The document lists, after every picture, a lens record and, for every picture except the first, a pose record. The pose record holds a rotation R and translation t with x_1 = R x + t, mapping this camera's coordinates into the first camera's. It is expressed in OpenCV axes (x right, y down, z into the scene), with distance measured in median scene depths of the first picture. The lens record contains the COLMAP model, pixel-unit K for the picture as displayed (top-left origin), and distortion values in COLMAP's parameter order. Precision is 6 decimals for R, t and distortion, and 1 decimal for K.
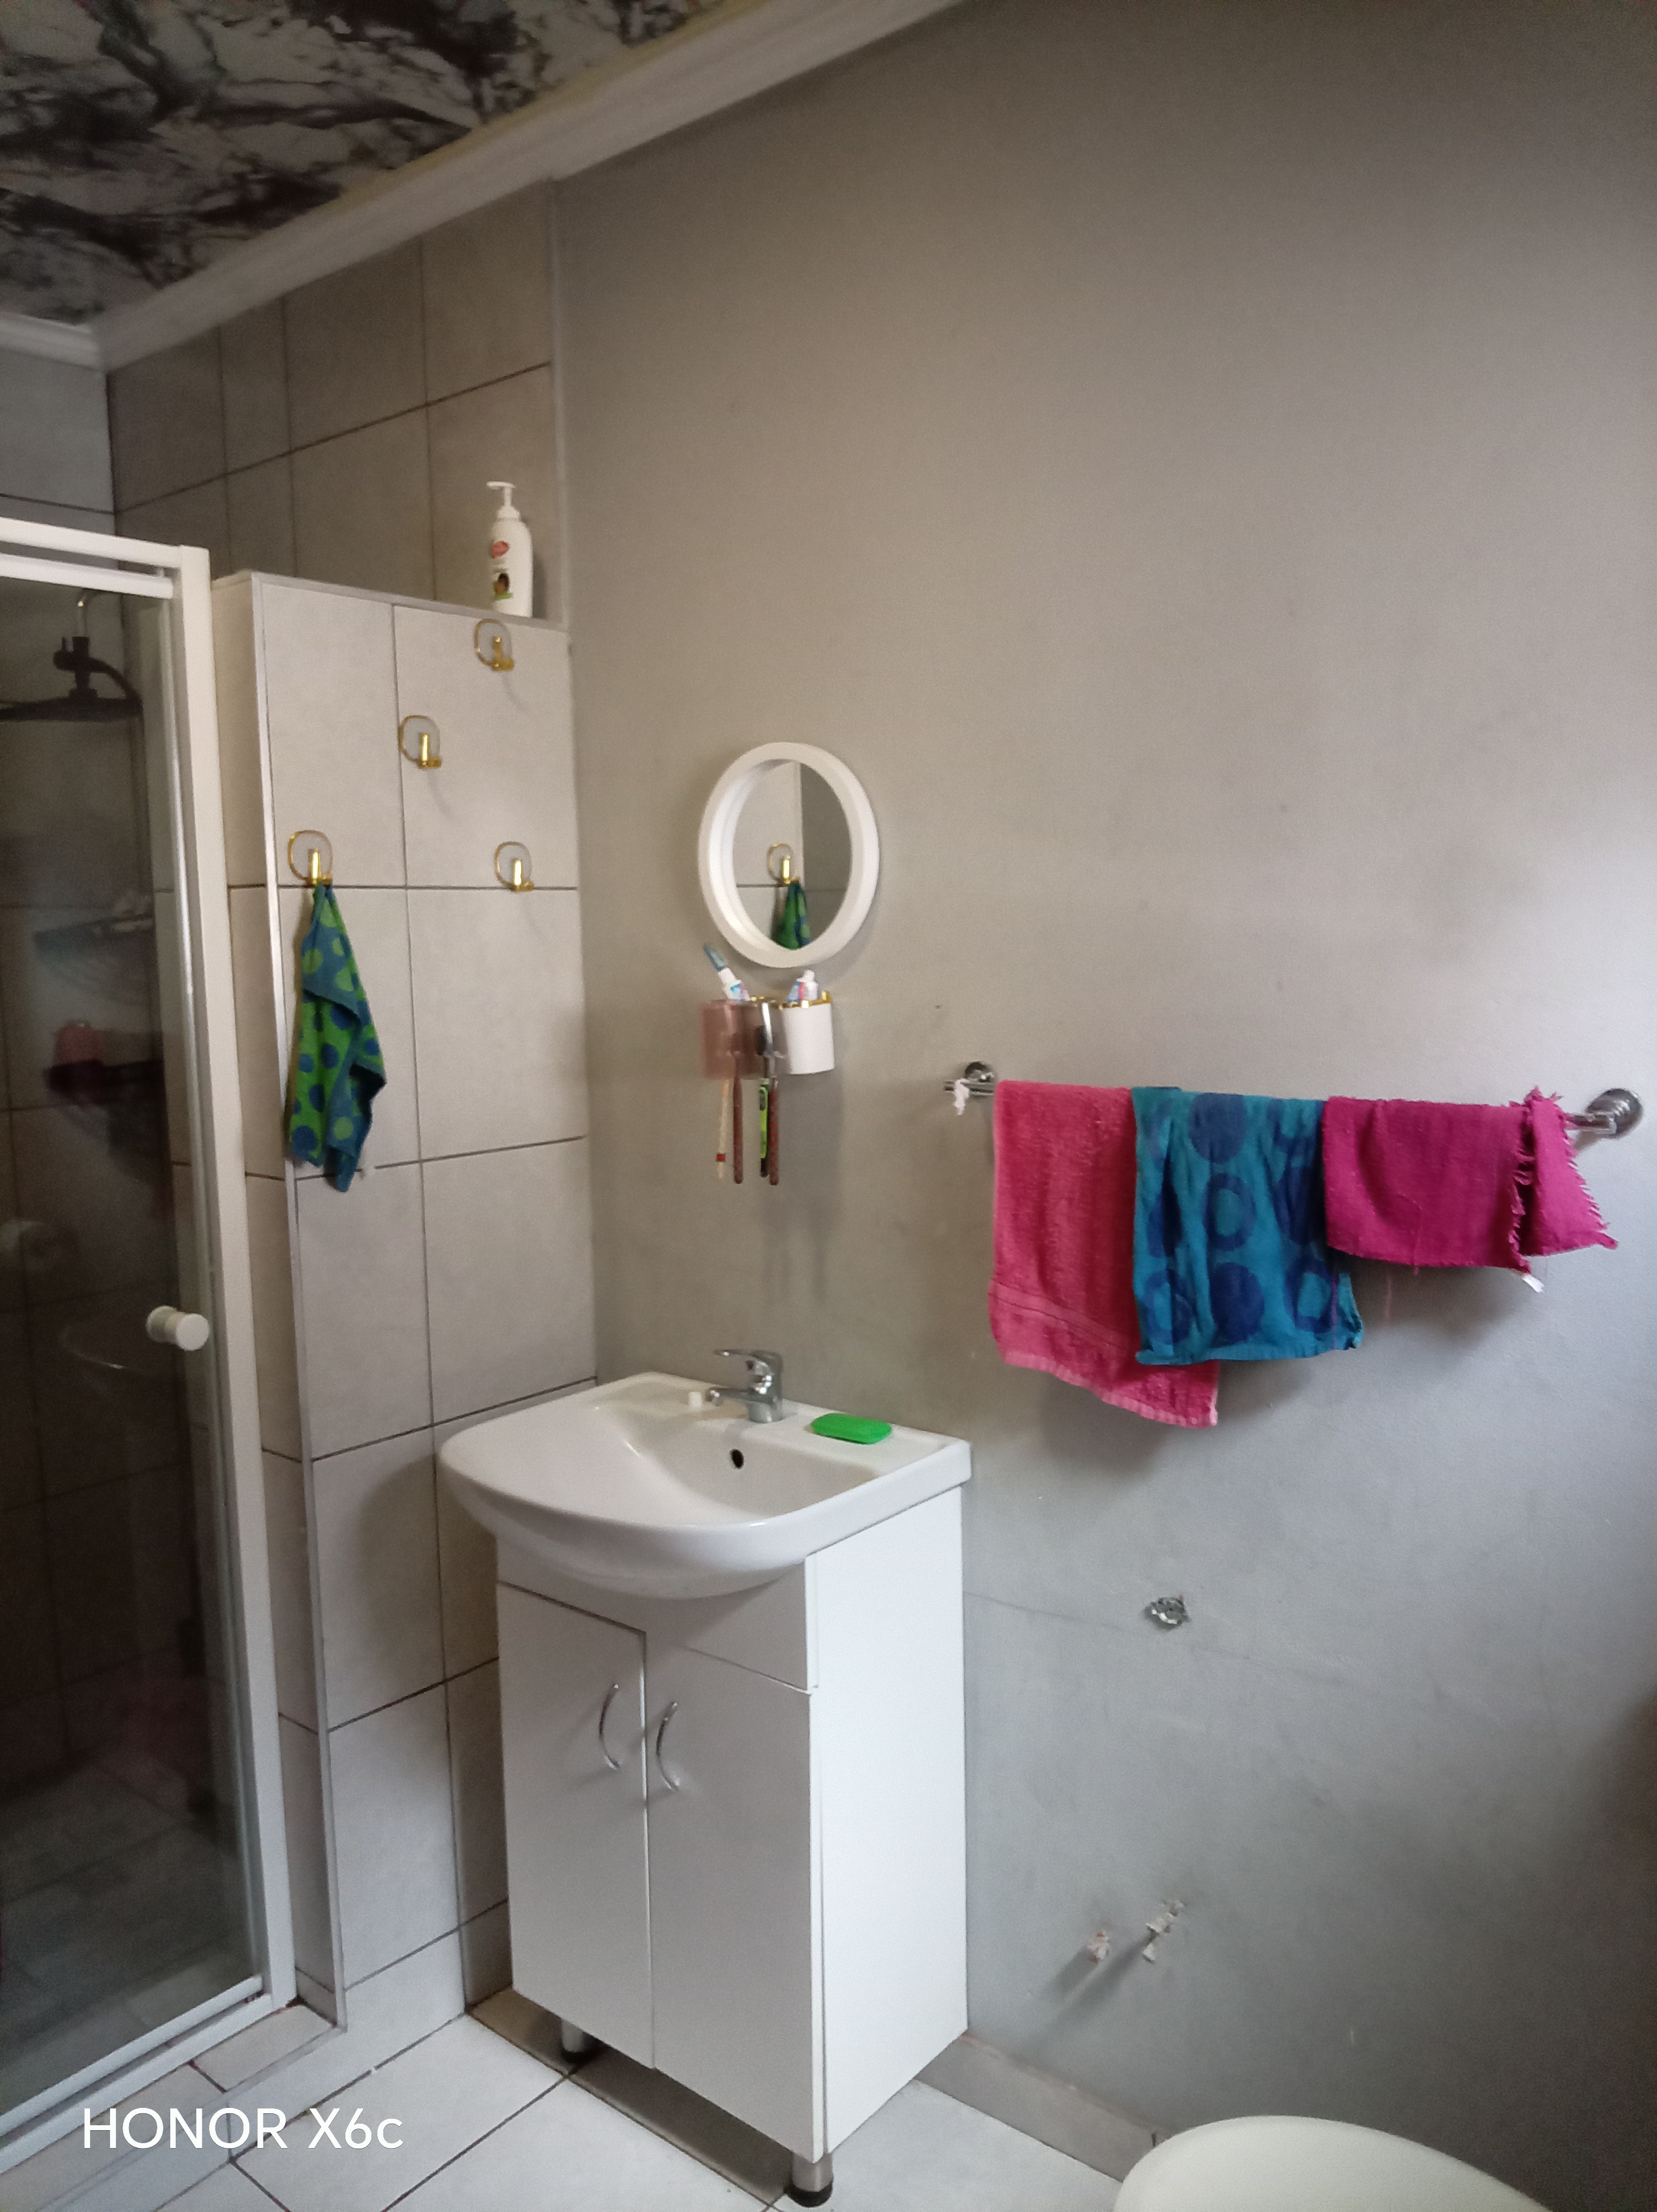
lens RADIAL K [[1611.9, 0, 873.0], [0, 1611.9, 1108.4], [0, 0, 1]] dist [0.035850, -0.061693]
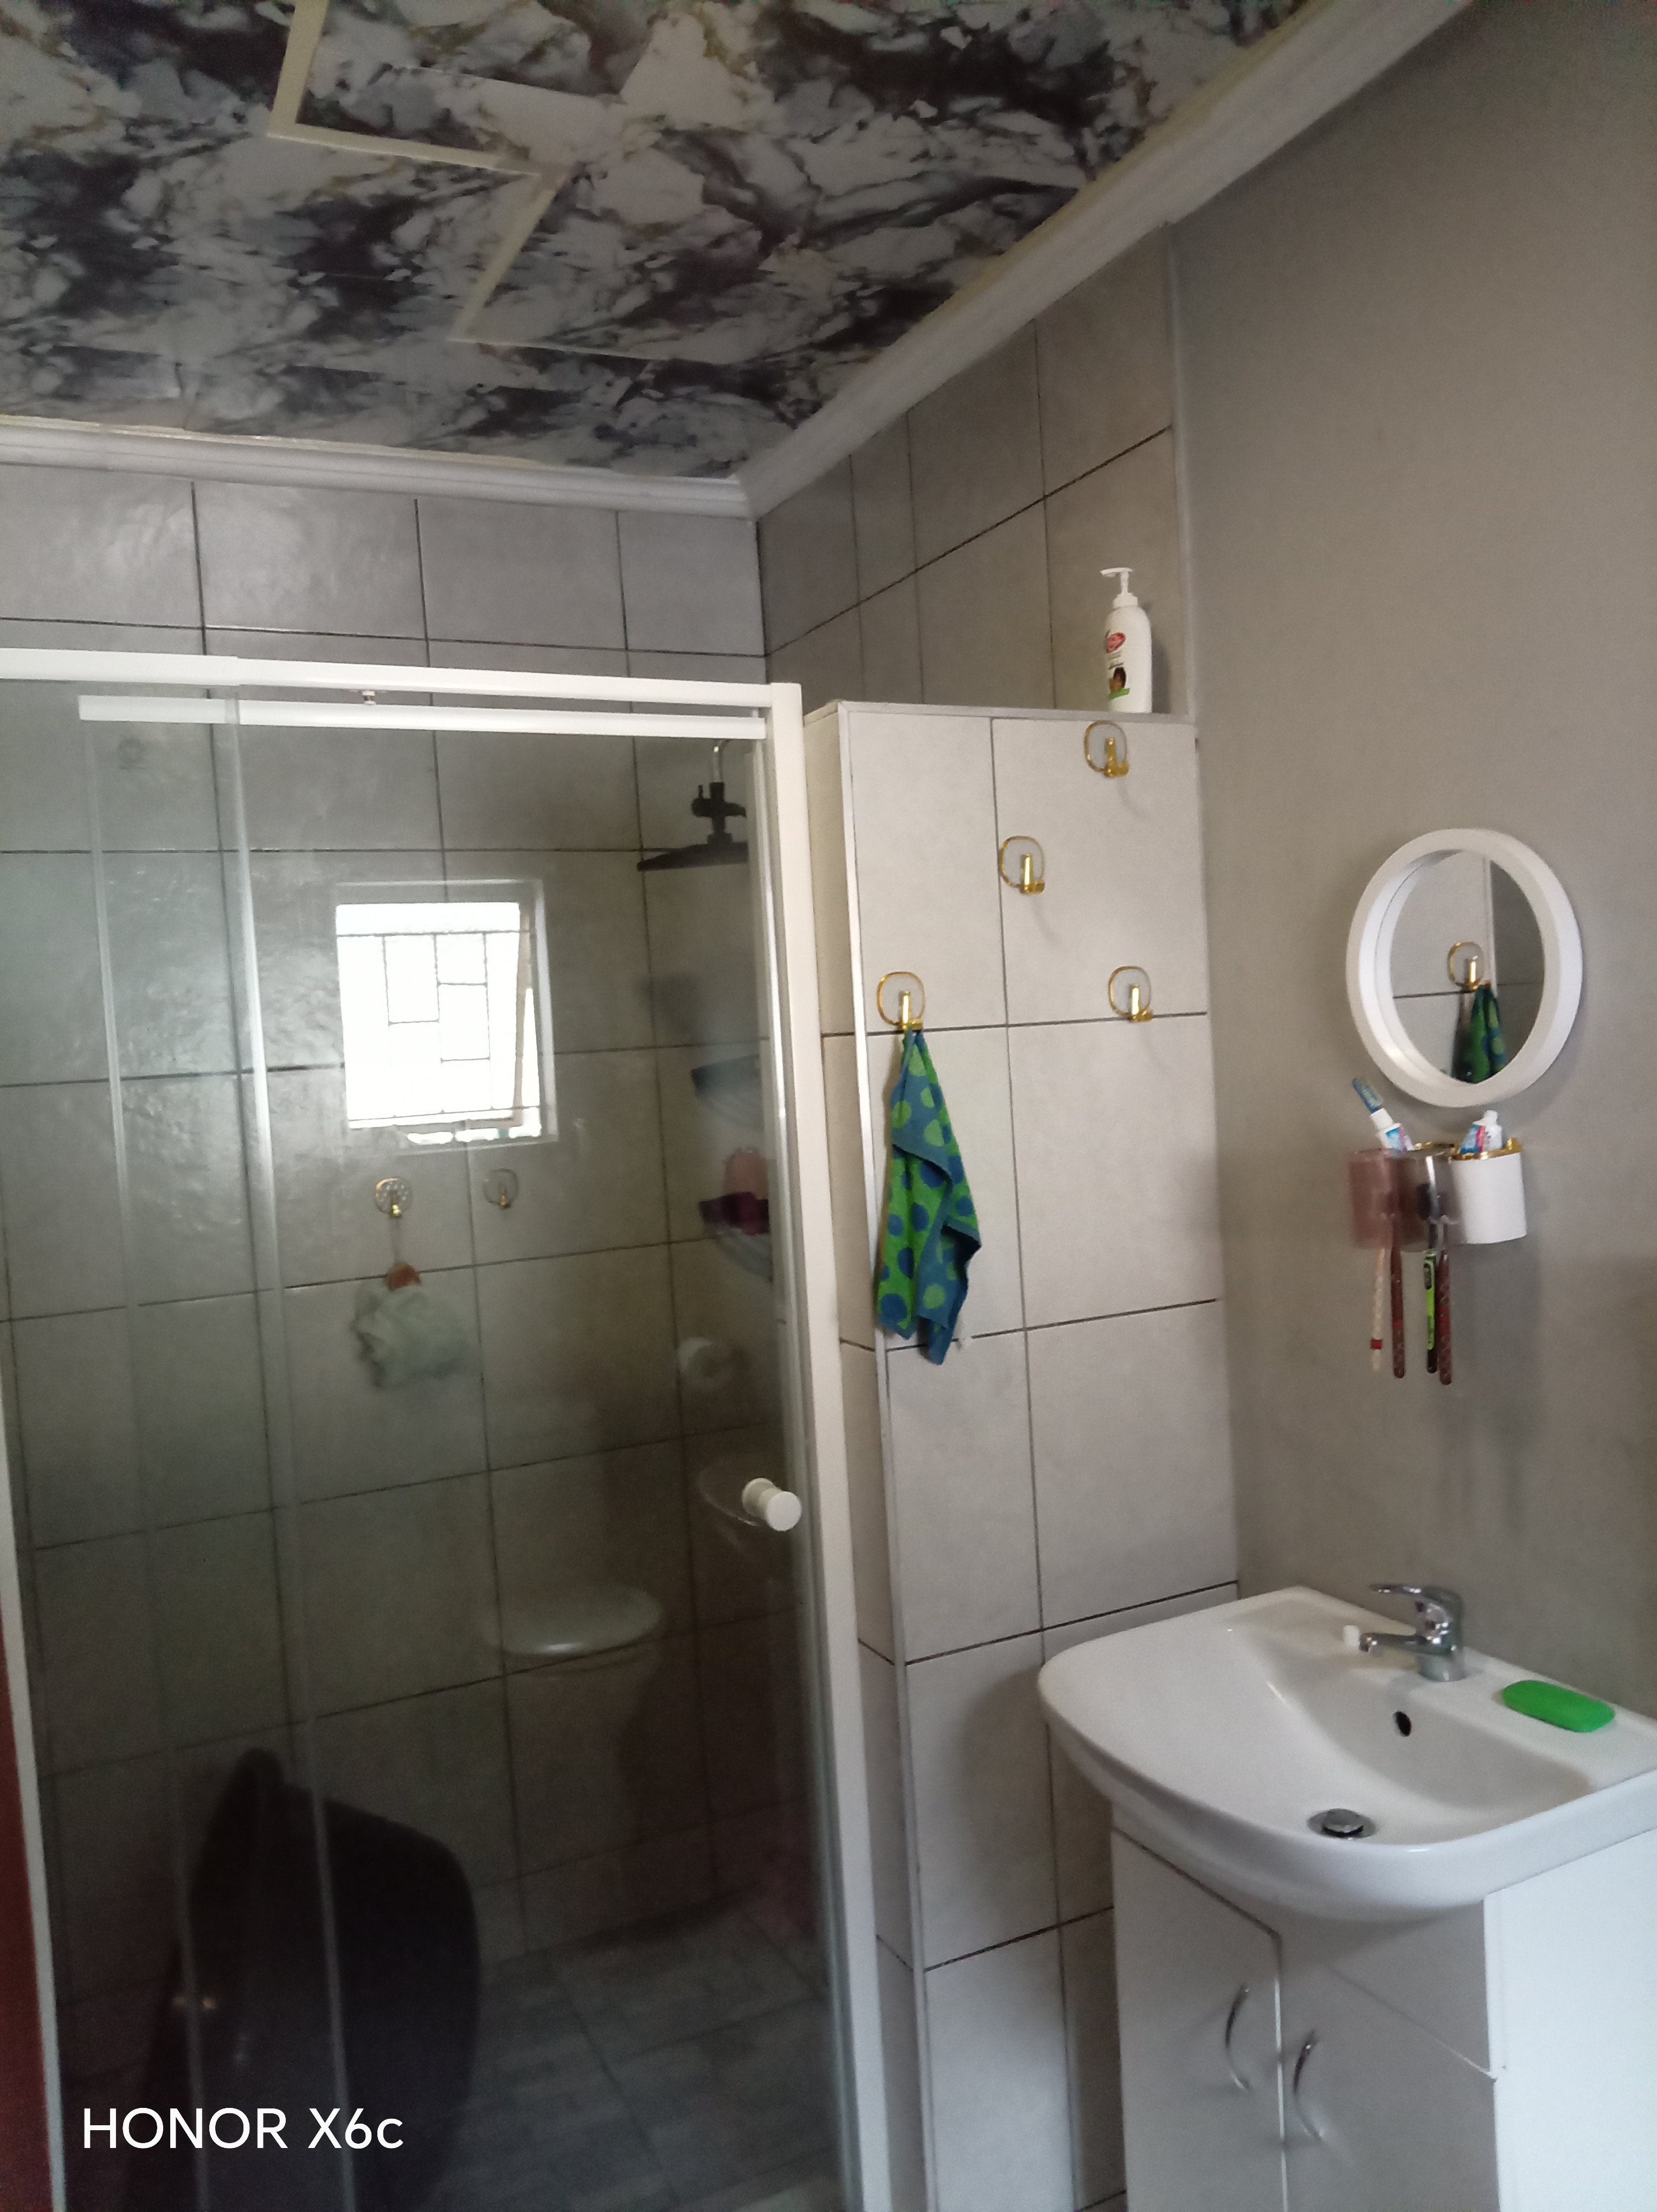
lens RADIAL K [[1647.2, 0, 857.0], [0, 1647.2, 1097.9], [0, 0, 1]] dist [0.056307, -0.125545]
pose [[0.908484, -0.015007, -0.417650, 0.017498], [-0.010086, 0.998277, -0.057810, -0.041682], [0.417798, 0.056732, 0.906767, 0.132224]]
